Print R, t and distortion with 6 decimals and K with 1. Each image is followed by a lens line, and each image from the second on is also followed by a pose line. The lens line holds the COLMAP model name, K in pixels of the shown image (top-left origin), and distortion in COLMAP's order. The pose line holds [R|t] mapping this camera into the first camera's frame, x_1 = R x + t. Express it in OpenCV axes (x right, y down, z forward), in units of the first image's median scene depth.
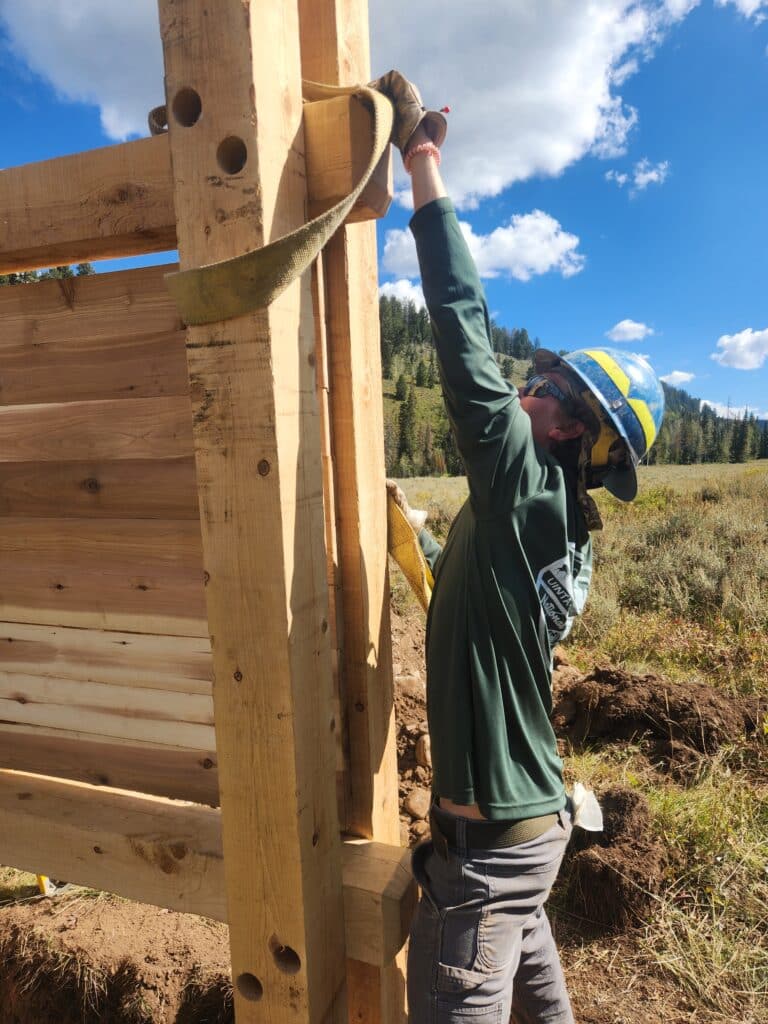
lens RADIAL K [[687.6, 0, 384.9], [0, 687.6, 514.5], [0, 0, 1]] dist [0.061082, -0.033917]
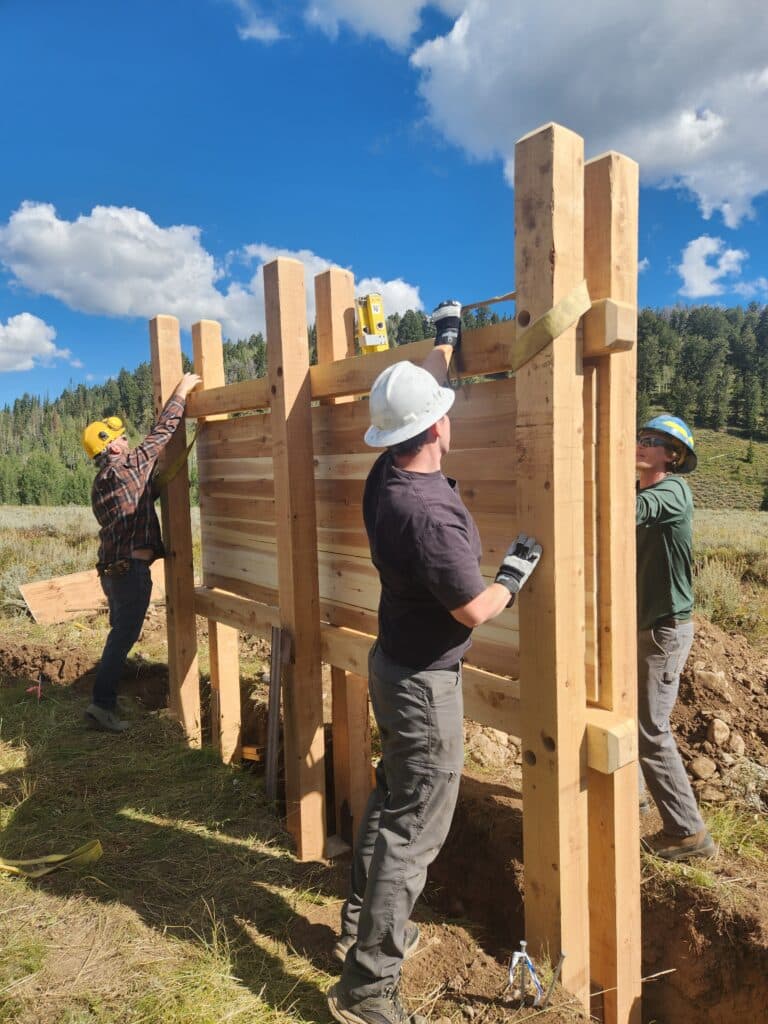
lens RADIAL K [[687.6, 0, 387.1], [0, 687.6, 511.7], [0, 0, 1]] dist [0.061082, -0.033917]
pose [[0.864972, 0.053464, -0.498964, 0.340986], [-0.073333, 0.997101, -0.020285, 0.067437], [0.496433, 0.054136, 0.866385, -0.781112]]
